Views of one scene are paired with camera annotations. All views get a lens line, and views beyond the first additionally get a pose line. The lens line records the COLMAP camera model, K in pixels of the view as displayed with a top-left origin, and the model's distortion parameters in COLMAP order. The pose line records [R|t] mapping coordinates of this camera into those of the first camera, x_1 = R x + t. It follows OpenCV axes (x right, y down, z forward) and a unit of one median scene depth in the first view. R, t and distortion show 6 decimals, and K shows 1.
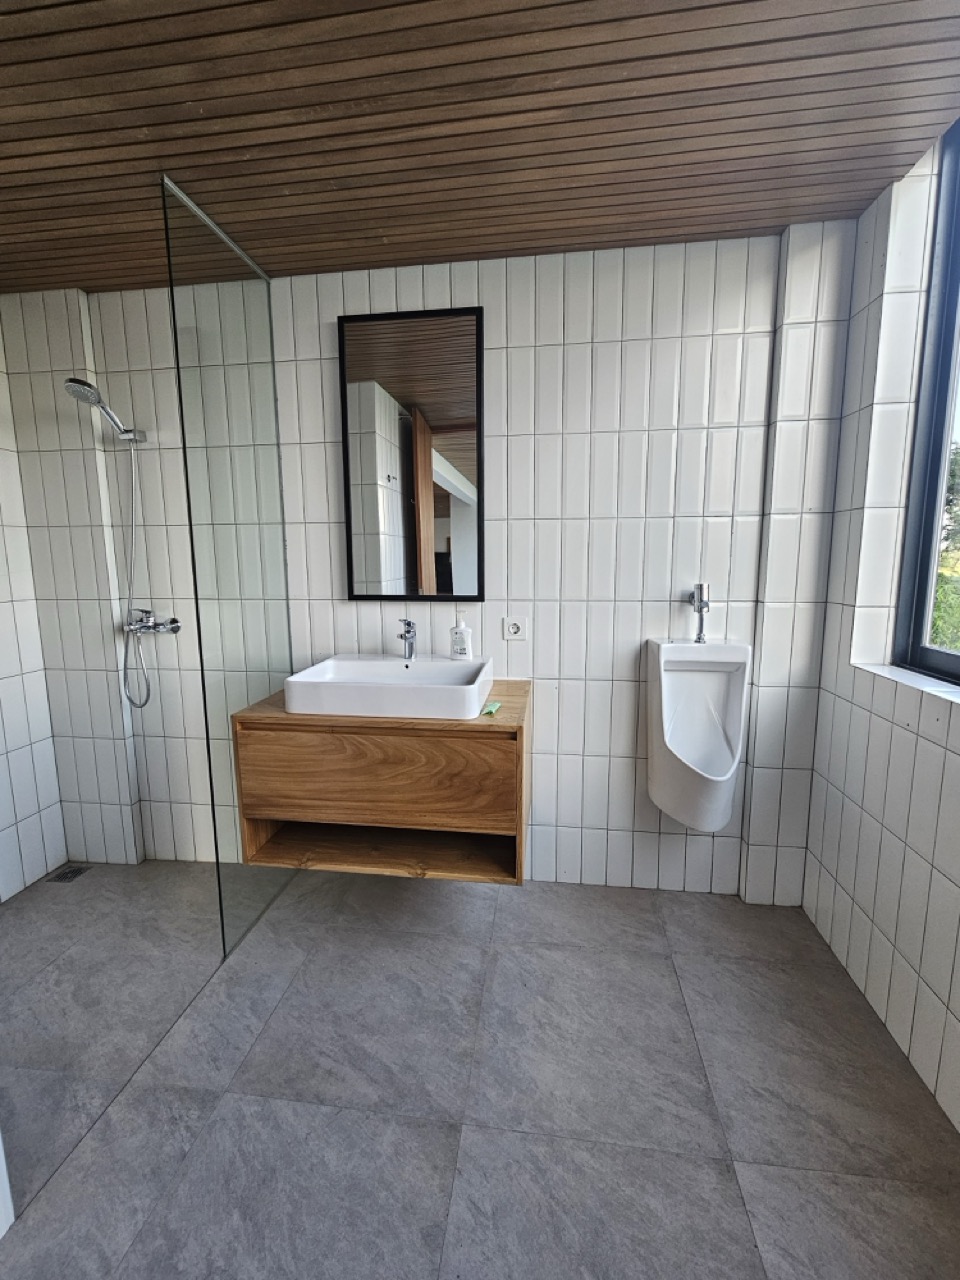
lens RADIAL K [[526.5, 0, 483.0], [0, 526.5, 631.7], [0, 0, 1]] dist [0.002479, -0.000013]
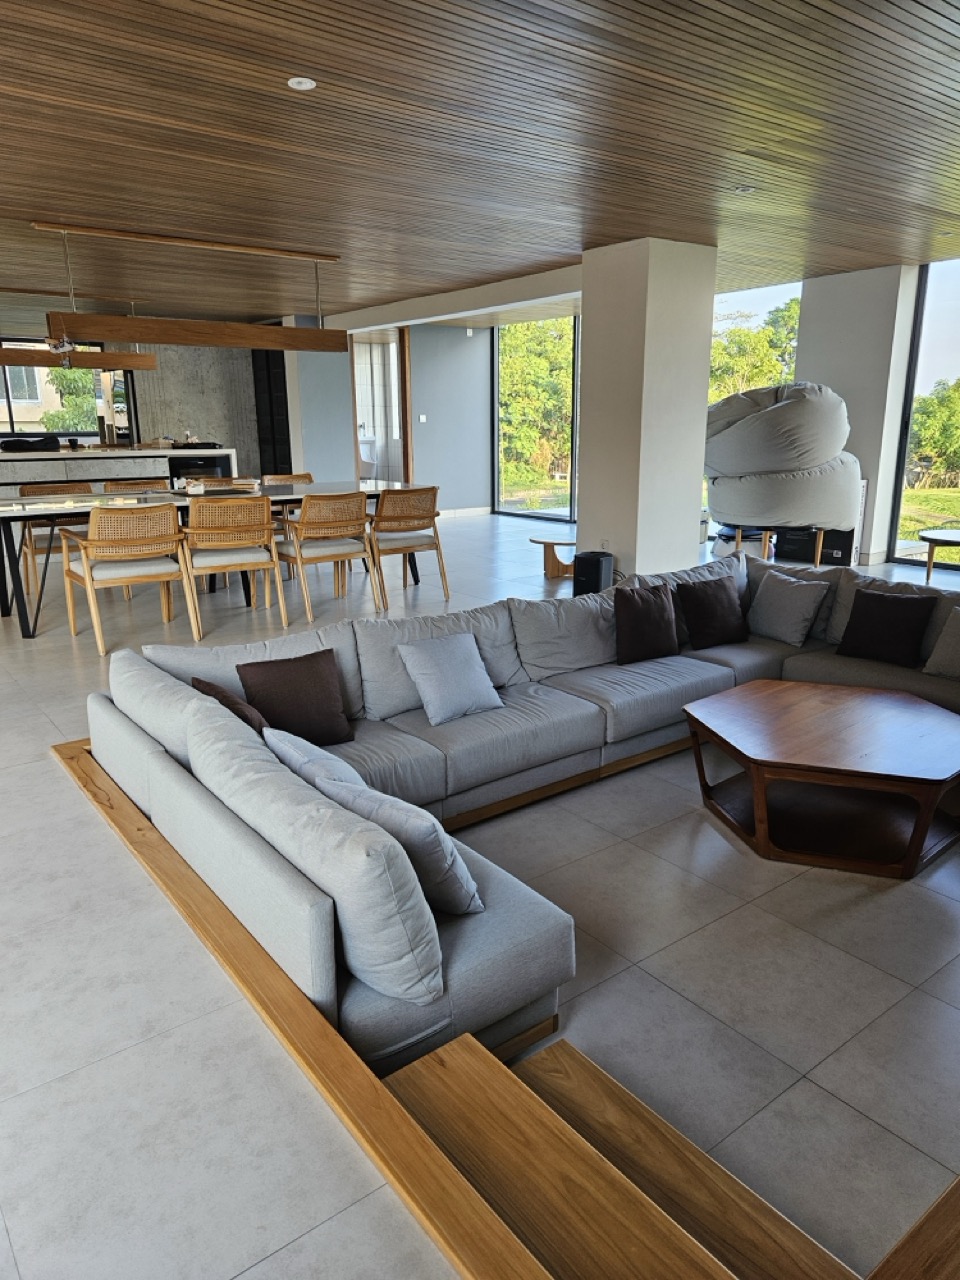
lens RADIAL K [[860.3, 0, 475.9], [0, 860.3, 642.8], [0, 0, 1]] dist [0.022456, -0.008623]
pose [[0.708913, -0.177897, 0.682491, -4.530243], [0.106172, 0.983557, 0.146090, 0.836814], [-0.697258, -0.031104, 0.716145, -5.288280]]
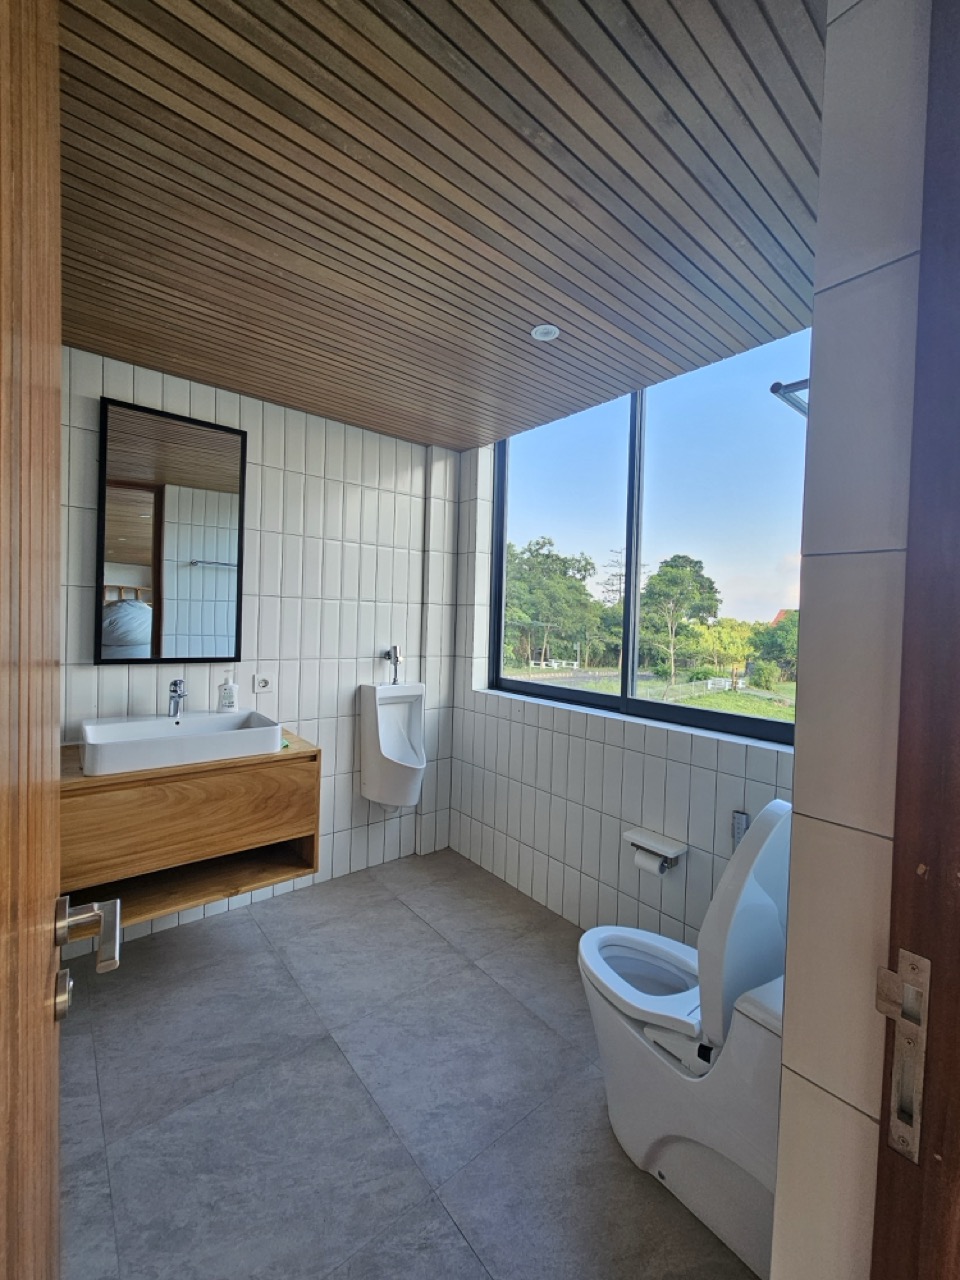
lens RADIAL K [[526.5, 0, 485.3], [0, 526.5, 634.3], [0, 0, 1]] dist [0.002479, -0.000013]
pose [[0.675867, 0.008853, 0.736970, -0.602170], [0.067828, 0.994937, -0.074157, 0.008705], [-0.733896, 0.100107, 0.671845, -0.260939]]
